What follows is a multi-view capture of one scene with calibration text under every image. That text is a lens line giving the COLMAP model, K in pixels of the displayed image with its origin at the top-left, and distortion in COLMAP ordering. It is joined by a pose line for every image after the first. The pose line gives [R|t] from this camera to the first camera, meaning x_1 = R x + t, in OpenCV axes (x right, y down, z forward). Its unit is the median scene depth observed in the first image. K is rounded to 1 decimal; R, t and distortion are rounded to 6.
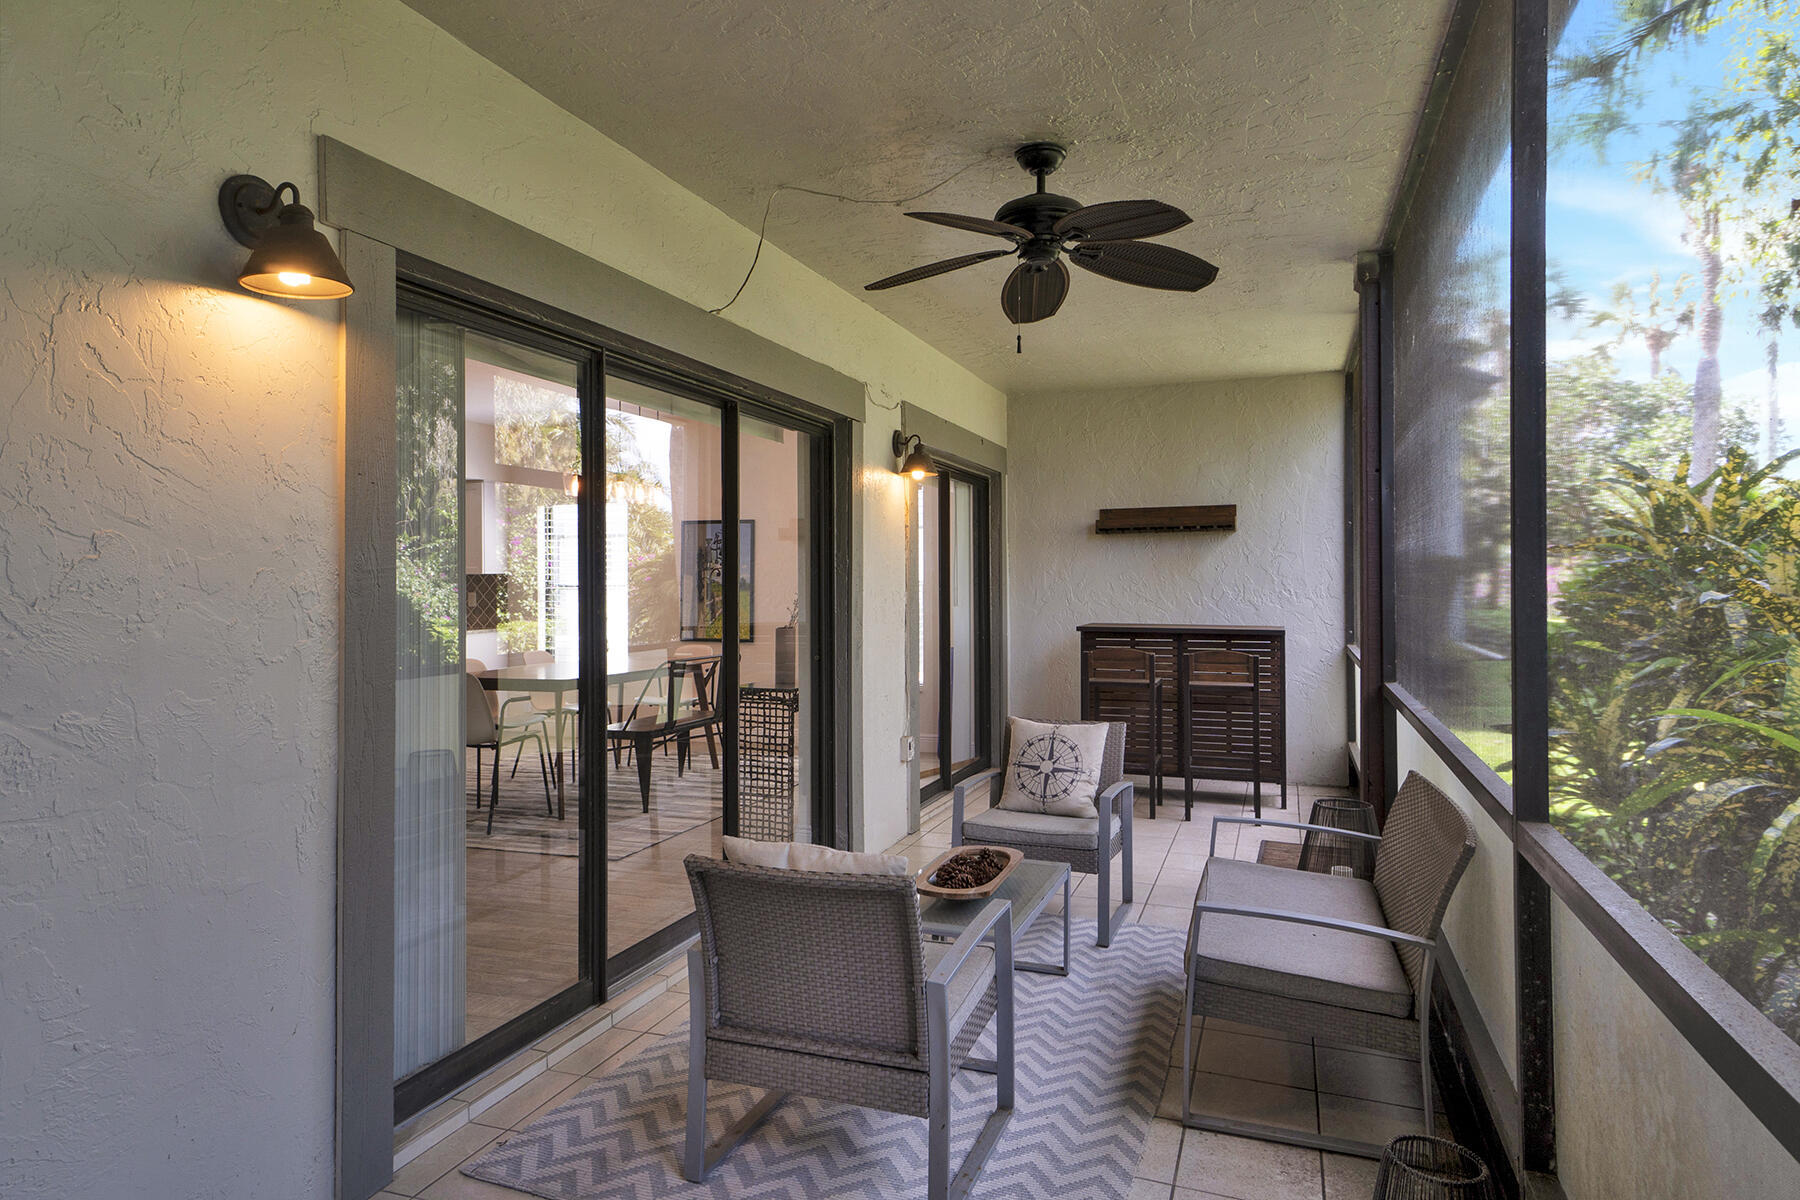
lens RADIAL K [[1115.2, 0, 880.4], [0, 1115.2, 489.8], [0, 0, 1]] dist [0.016953, 0.021981]
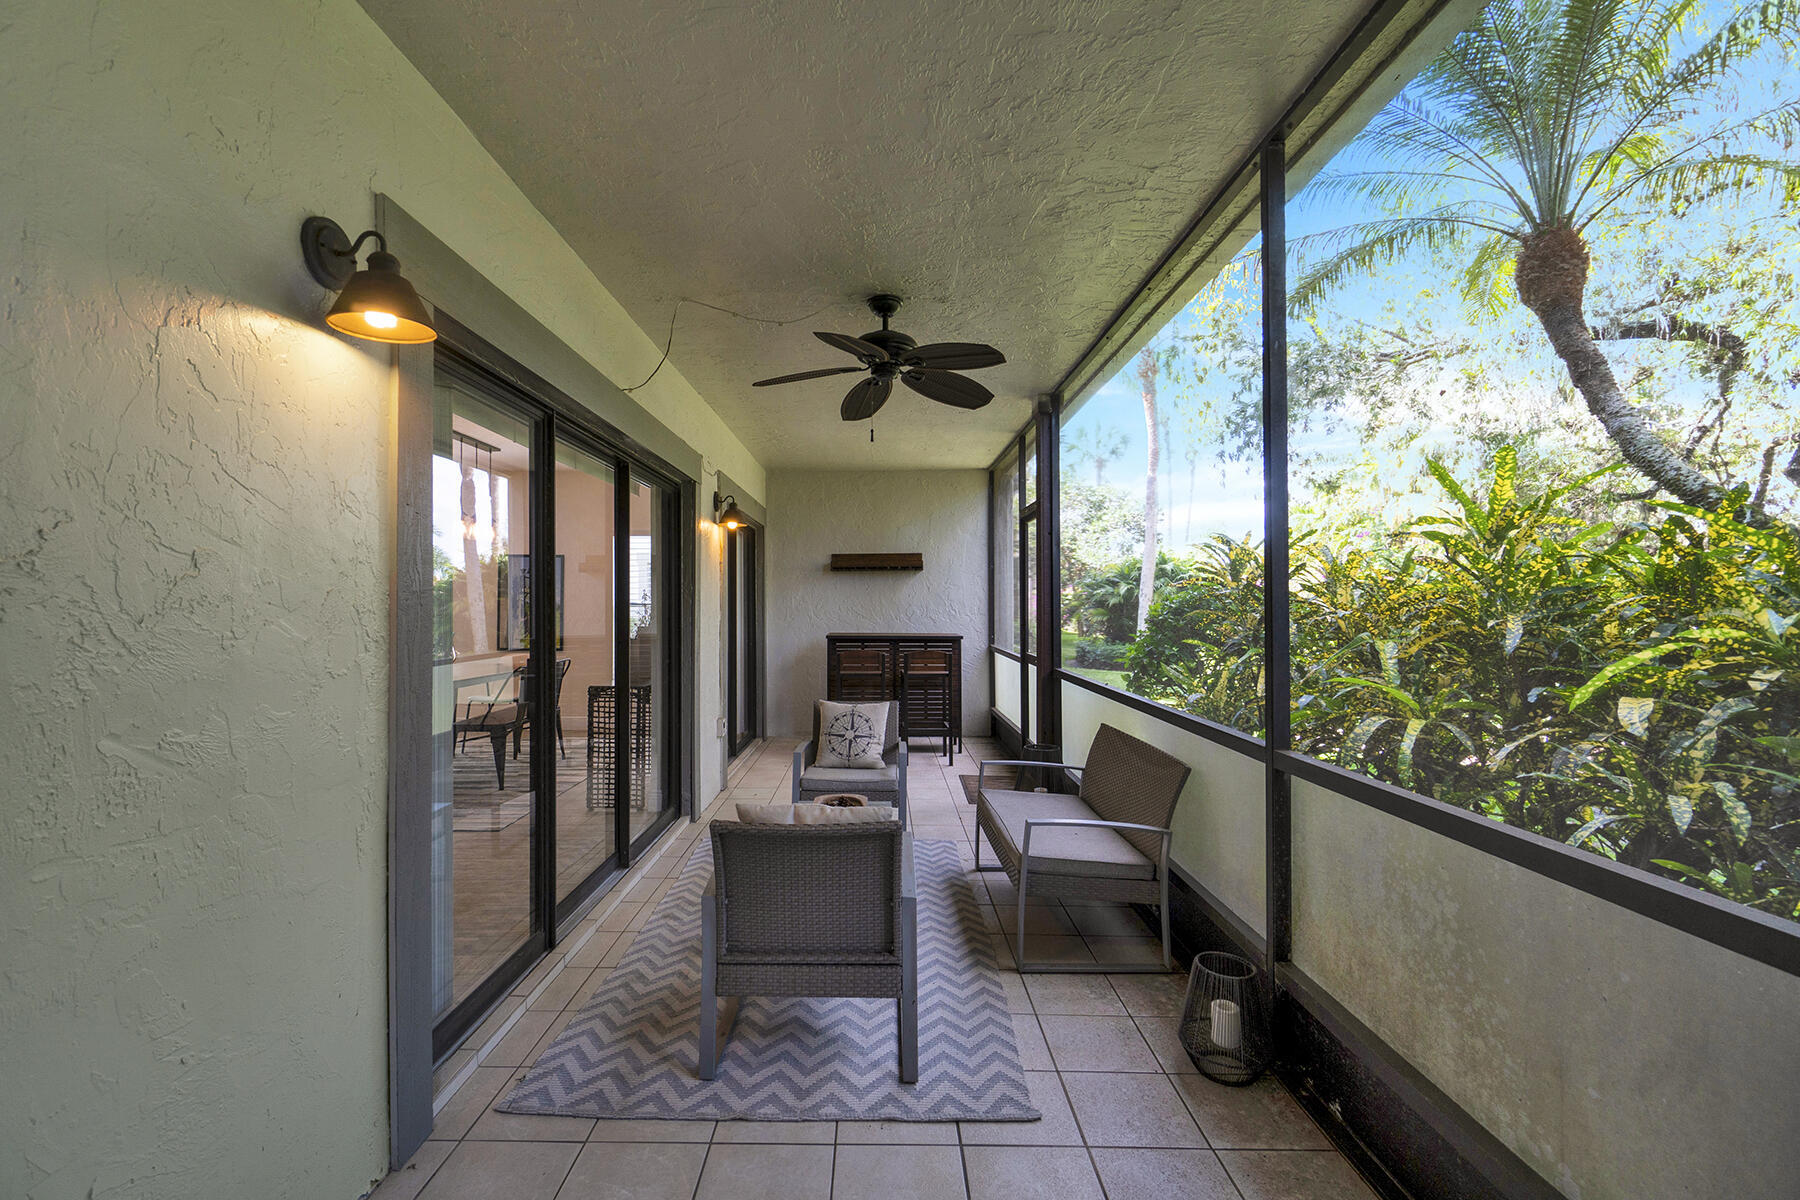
lens RADIAL K [[777.3, 0, 877.5], [0, 777.3, 539.9], [0, 0, 1]] dist [0.016367, -0.001867]
pose [[0.939008, 0.033378, 0.342272, -0.268504], [-0.033265, 0.999427, -0.006202, 0.010140], [-0.342283, -0.005562, 0.939580, 0.102892]]
